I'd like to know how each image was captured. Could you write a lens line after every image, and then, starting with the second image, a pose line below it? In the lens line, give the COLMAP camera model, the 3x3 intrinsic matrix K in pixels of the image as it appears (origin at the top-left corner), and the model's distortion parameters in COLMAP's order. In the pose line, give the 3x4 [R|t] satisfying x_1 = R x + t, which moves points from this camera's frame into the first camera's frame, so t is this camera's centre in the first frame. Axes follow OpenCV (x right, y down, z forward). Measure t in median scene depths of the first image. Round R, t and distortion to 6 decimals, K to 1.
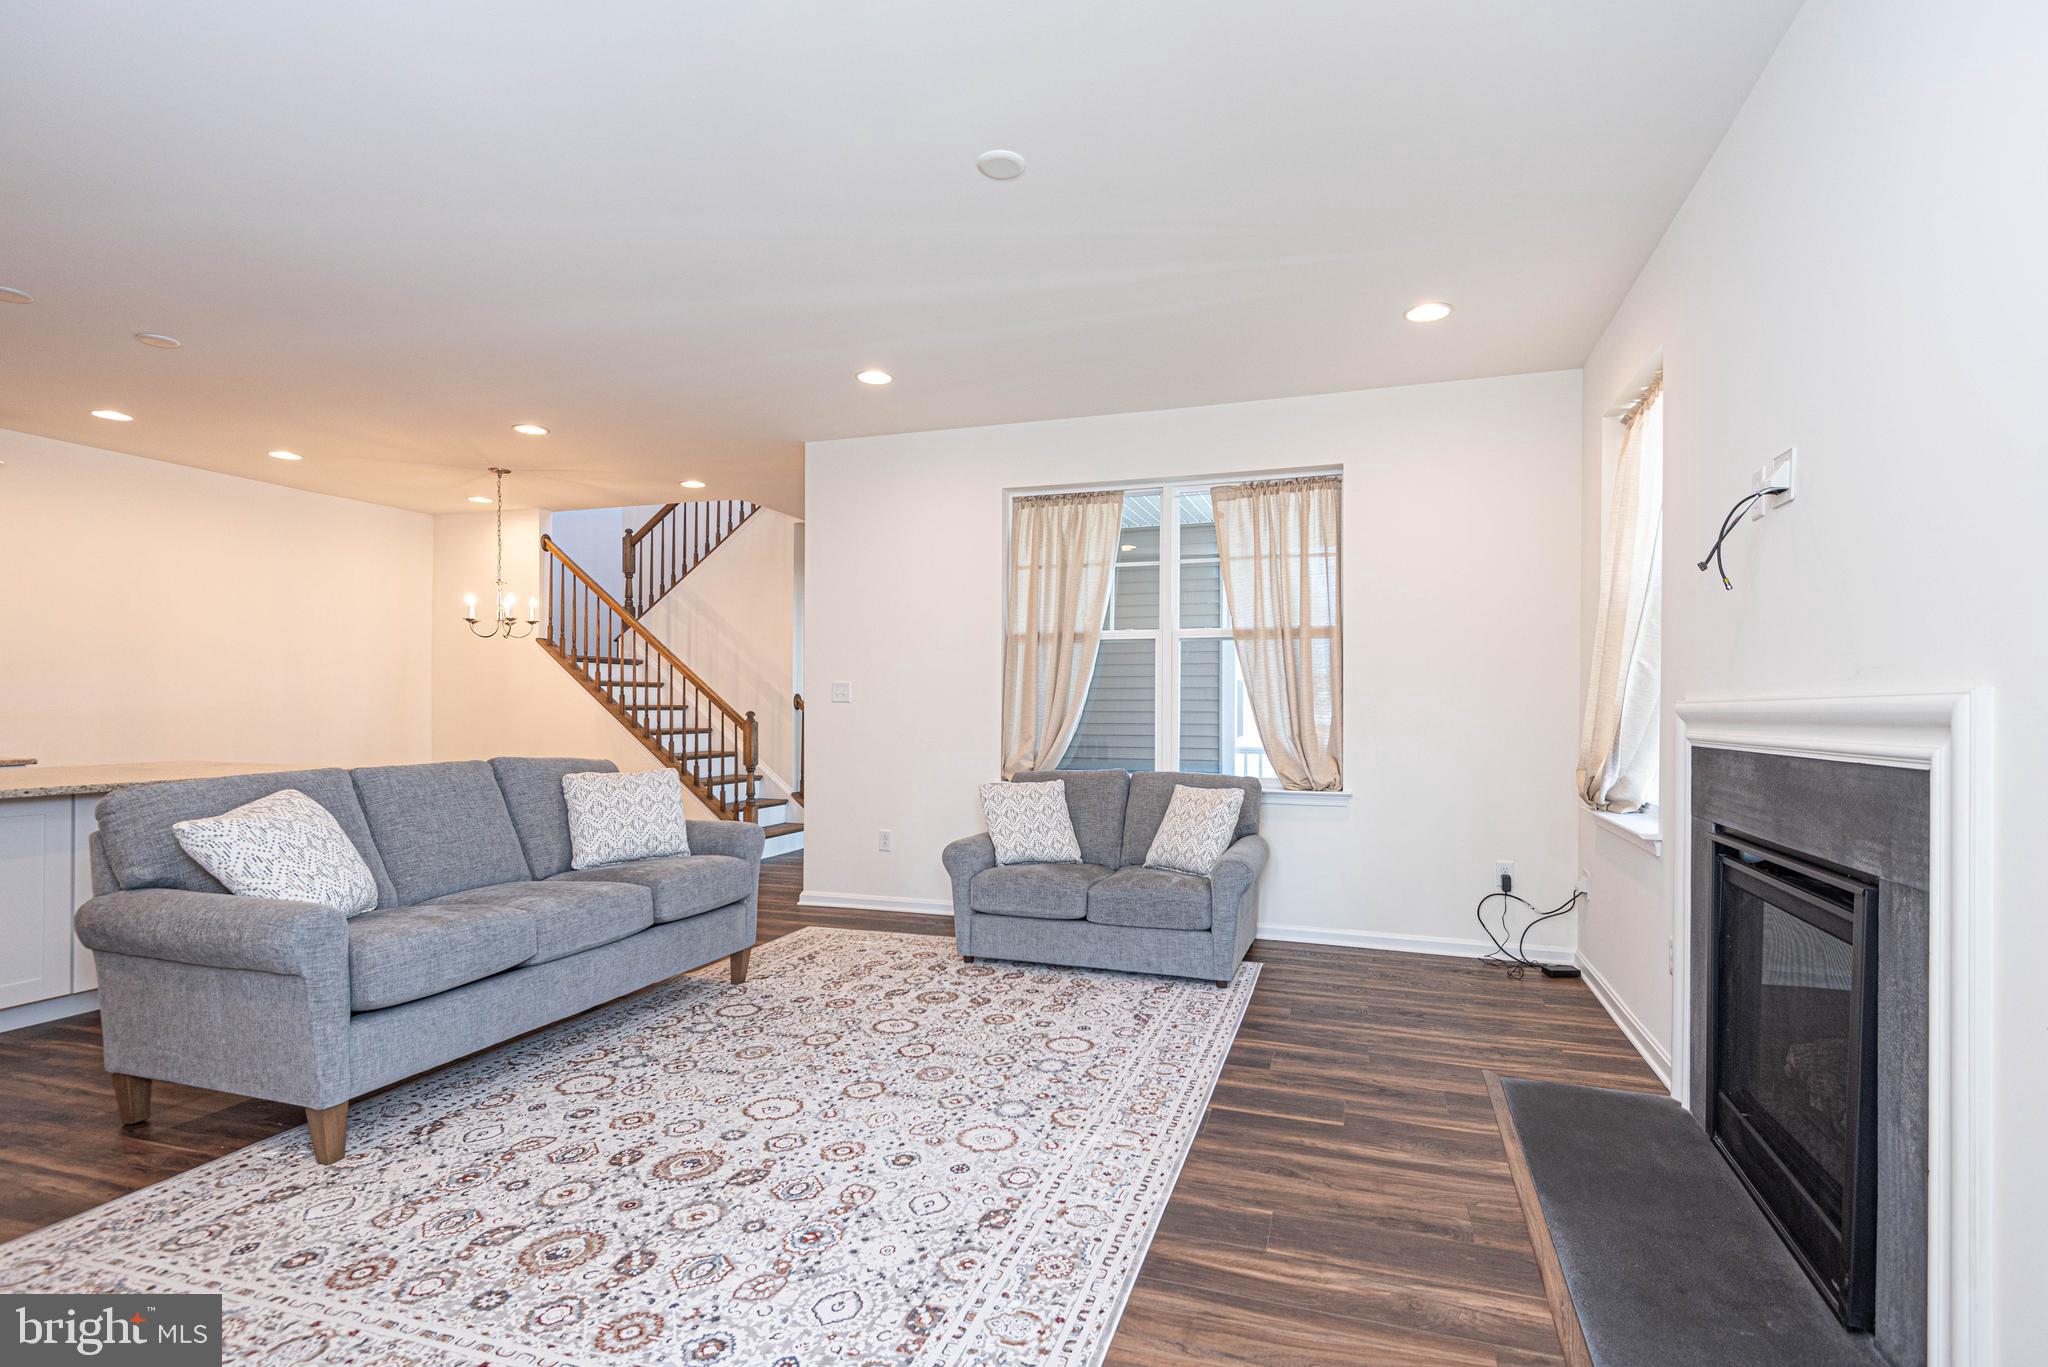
lens RADIAL K [[973.1, 0, 1052.1], [0, 973.1, 693.0], [0, 0, 1]] dist [0.029233, -0.014654]
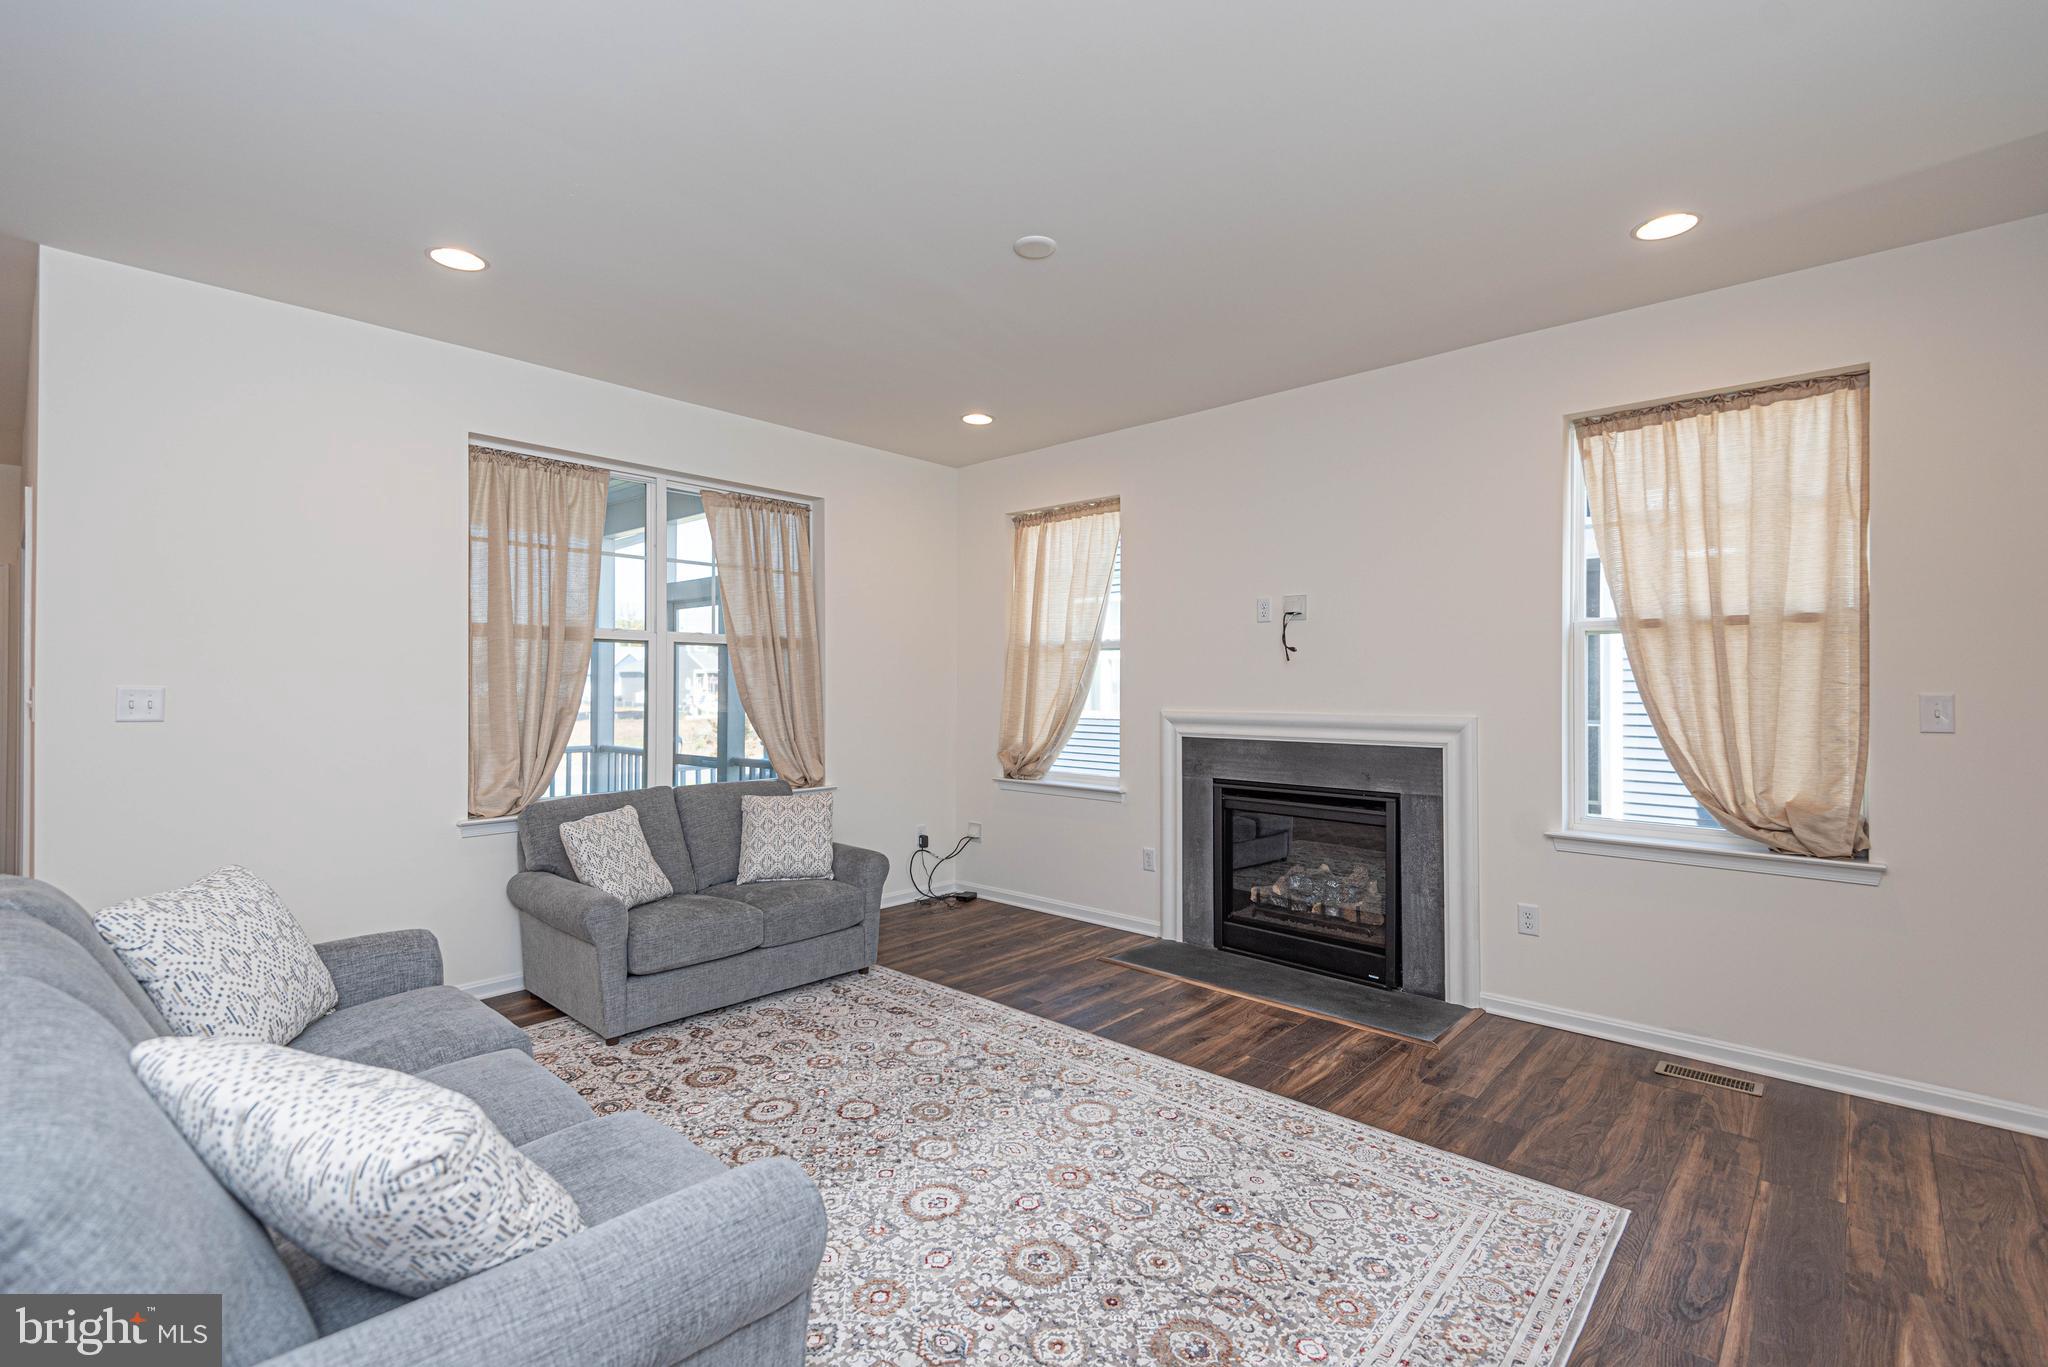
lens RADIAL K [[930.8, 0, 1032.2], [0, 930.8, 667.1], [0, 0, 1]] dist [0.023355, -0.011686]
pose [[0.414042, 0.009663, 0.910206, -0.803301], [-0.014623, 0.999885, -0.003964, -0.048982], [-0.910140, -0.011668, 0.414136, 0.442997]]
